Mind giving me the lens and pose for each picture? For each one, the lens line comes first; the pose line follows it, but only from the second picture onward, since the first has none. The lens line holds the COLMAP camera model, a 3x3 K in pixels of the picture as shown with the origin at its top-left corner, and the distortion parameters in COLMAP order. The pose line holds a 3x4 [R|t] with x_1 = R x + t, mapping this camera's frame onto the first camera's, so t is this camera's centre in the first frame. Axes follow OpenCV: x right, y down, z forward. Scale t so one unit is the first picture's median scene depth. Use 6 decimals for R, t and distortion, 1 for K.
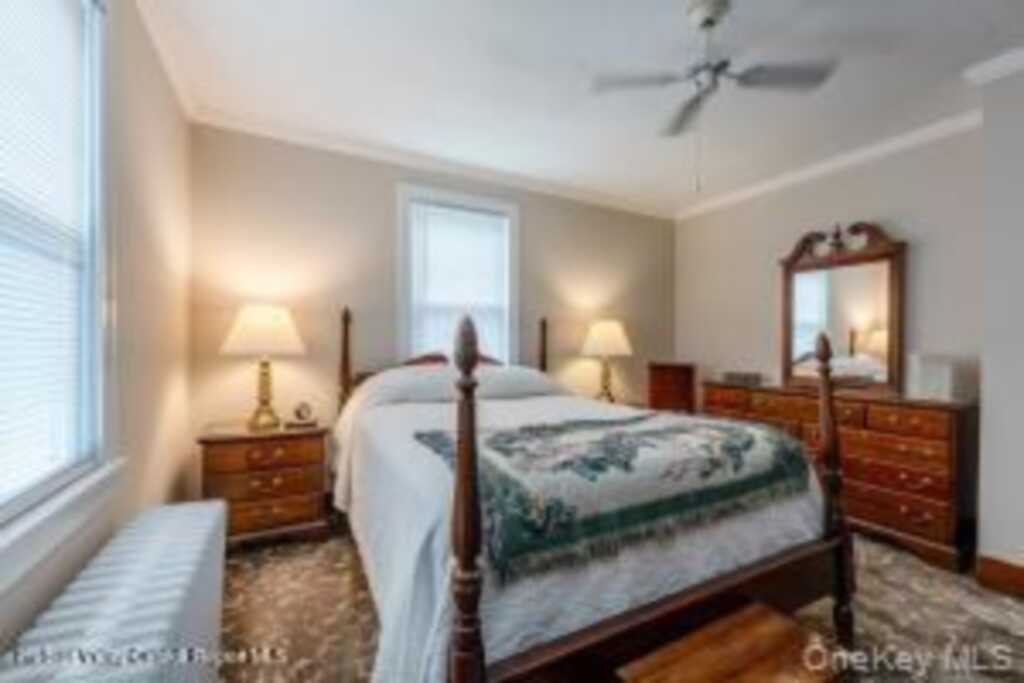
lens RADIAL K [[428.3, 0, 512.0], [0, 428.3, 341.5], [0, 0, 1]] dist [0.001583, 0.000094]
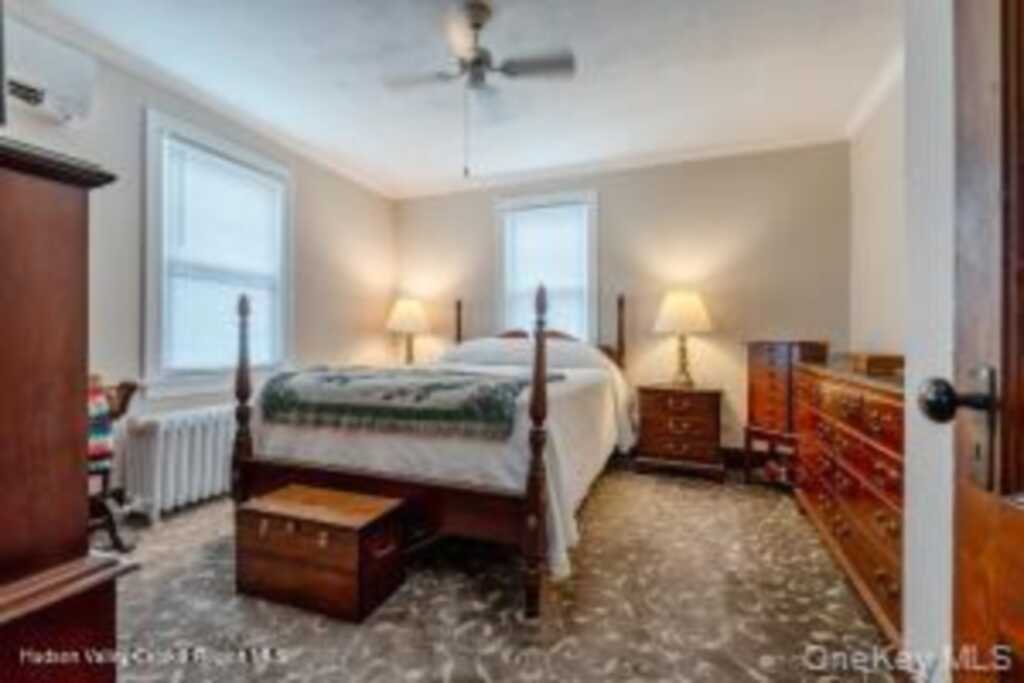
lens RADIAL K [[421.2, 0, 512.0], [0, 421.2, 341.5], [0, 0, 1]] dist [-0.001964, -0.000115]
pose [[0.654497, 0.005859, -0.756042, 0.735719], [-0.000246, 0.999972, 0.007536, 0.053030], [0.756065, -0.004746, 0.654479, 0.182467]]
